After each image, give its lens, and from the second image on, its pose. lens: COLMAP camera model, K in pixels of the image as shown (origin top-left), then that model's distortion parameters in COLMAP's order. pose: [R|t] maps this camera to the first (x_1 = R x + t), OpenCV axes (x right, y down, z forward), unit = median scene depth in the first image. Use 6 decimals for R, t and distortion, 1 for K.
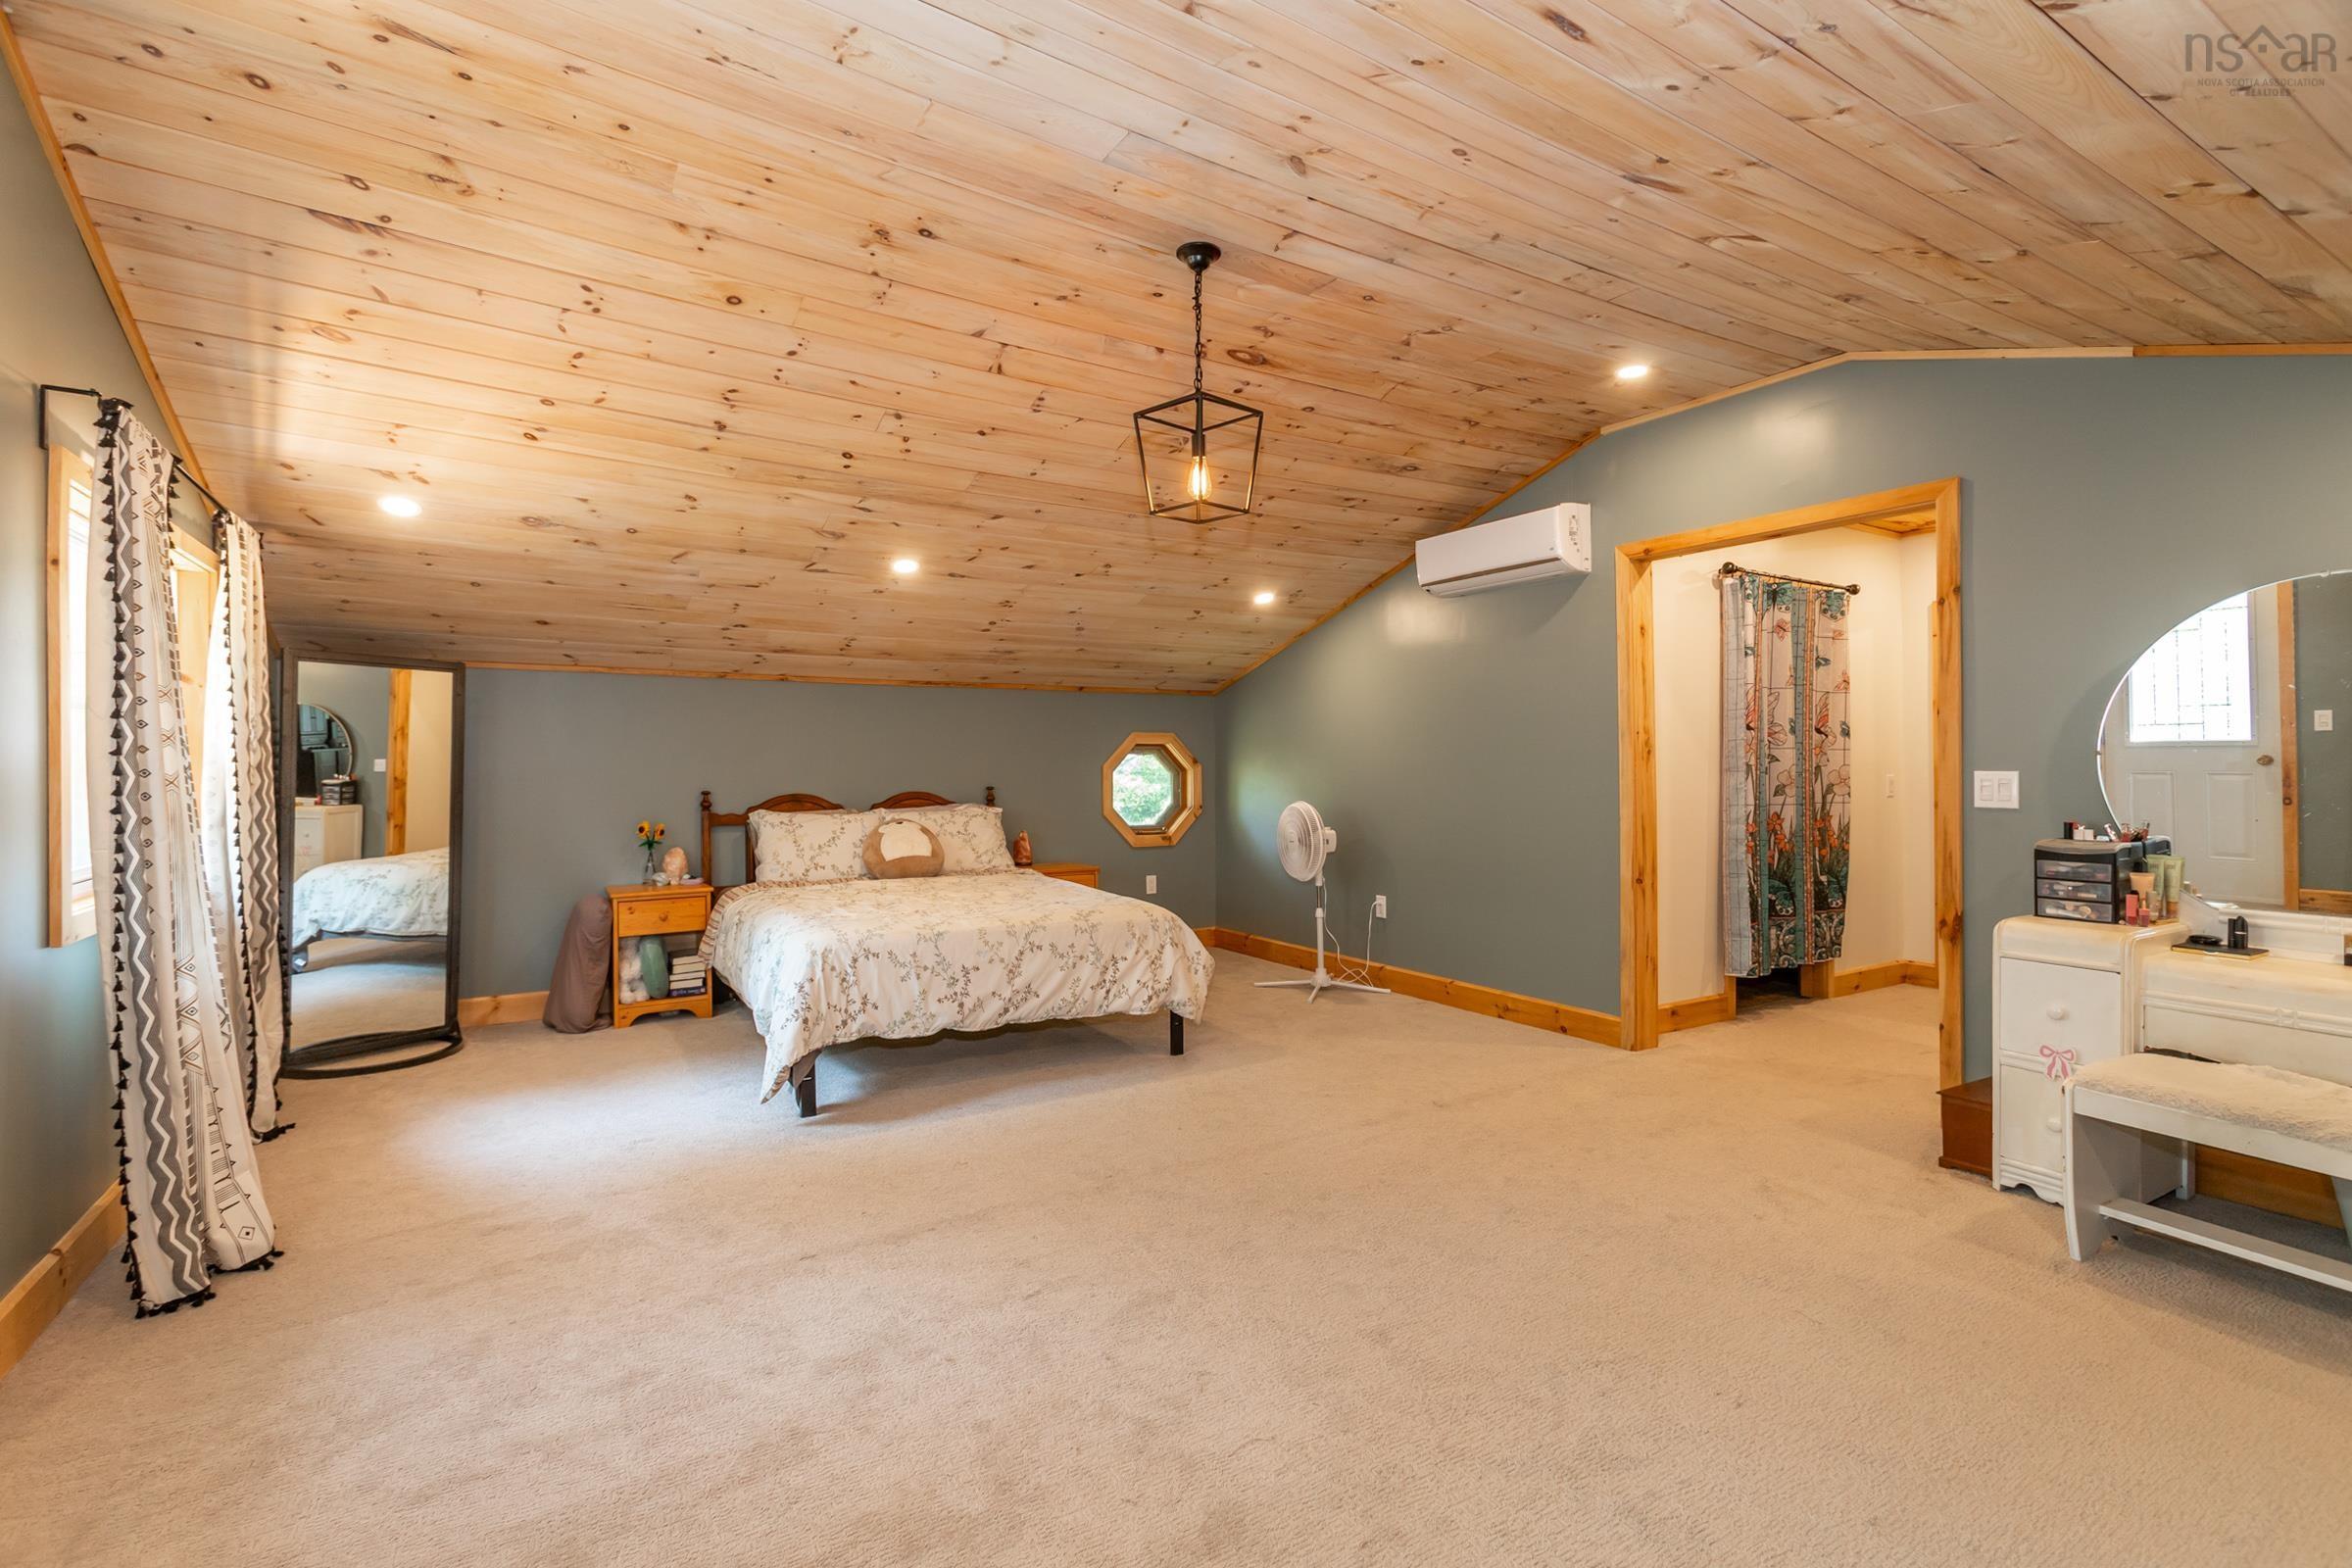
lens RADIAL K [[1079.8, 0, 1154.4], [0, 1079.8, 778.2], [0, 0, 1]] dist [-0.011893, 0.008571]
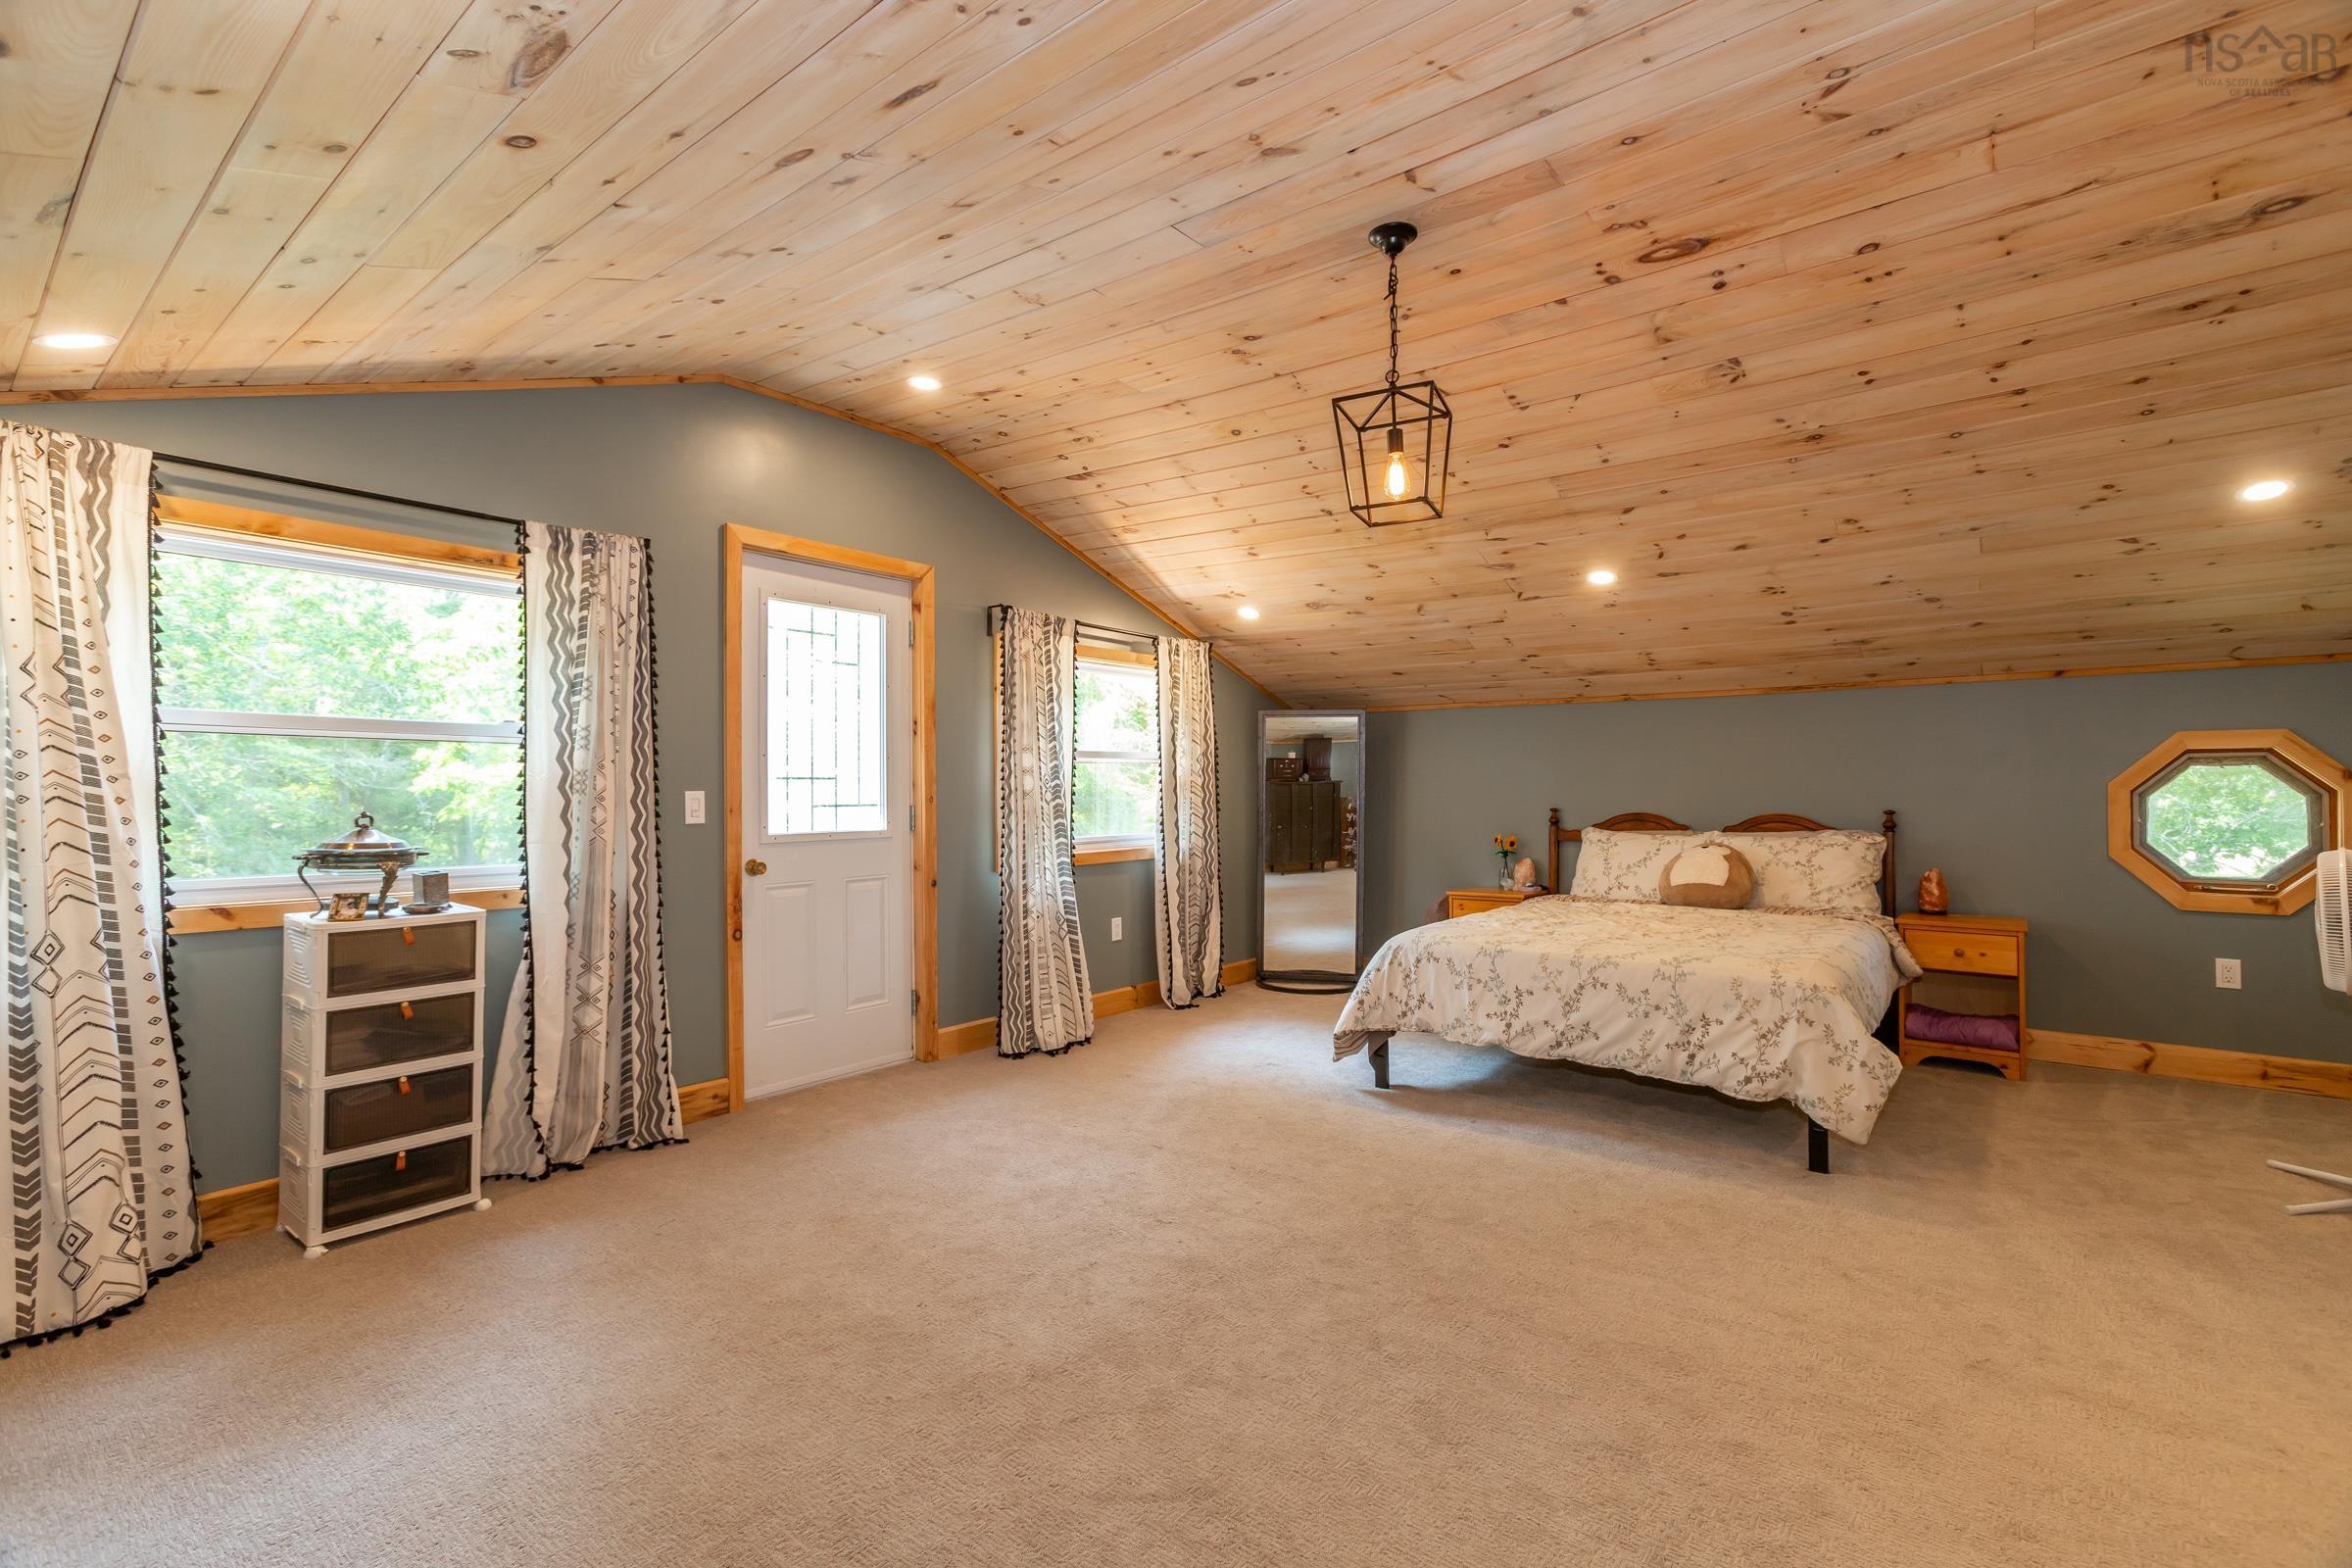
lens RADIAL K [[1047.7, 0, 1161.5], [0, 1047.7, 795.0], [0, 0, 1]] dist [-0.033878, 0.025530]
pose [[0.334974, 0.006436, -0.942205, 0.588011], [-0.010312, 0.999942, 0.003164, -0.000775], [0.942171, 0.008656, 0.335021, 0.361736]]
